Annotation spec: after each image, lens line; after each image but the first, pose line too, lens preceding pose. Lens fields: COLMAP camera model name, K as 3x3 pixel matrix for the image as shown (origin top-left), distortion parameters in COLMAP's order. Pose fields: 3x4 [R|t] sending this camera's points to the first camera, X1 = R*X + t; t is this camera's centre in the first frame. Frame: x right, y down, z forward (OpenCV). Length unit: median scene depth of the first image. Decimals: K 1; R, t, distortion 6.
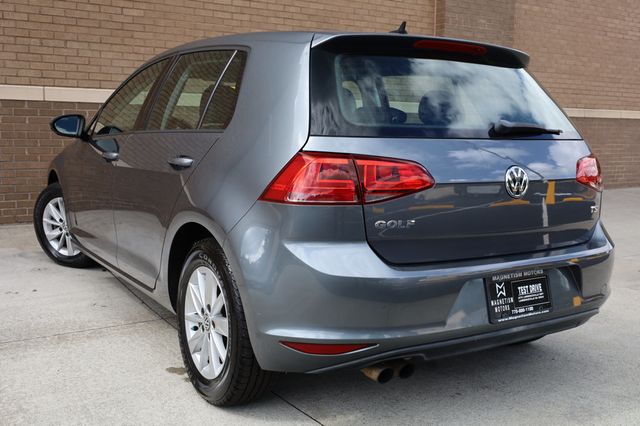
lens RADIAL K [[646.4, 0, 322.1], [0, 646.4, 214.3], [0, 0, 1]] dist [-0.007462, 0.000000]
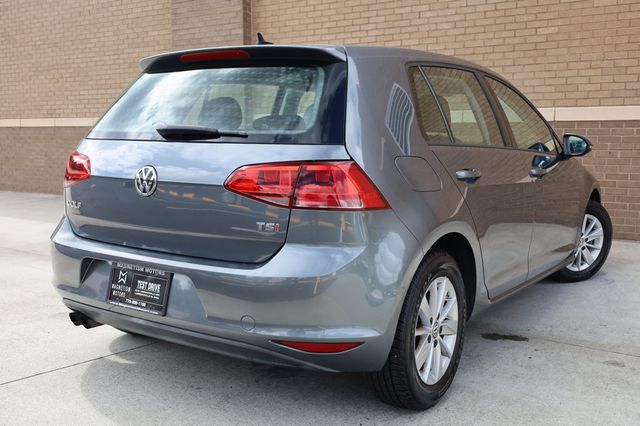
lens RADIAL K [[646.4, 0, 329.8], [0, 646.4, 206.2], [0, 0, 1]] dist [-0.007462, 0.000000]
pose [[0.424340, 0.074769, -0.902411, 0.488446], [-0.120235, 0.992413, 0.025688, -0.025805], [0.897485, 0.097601, 0.430110, 0.286623]]
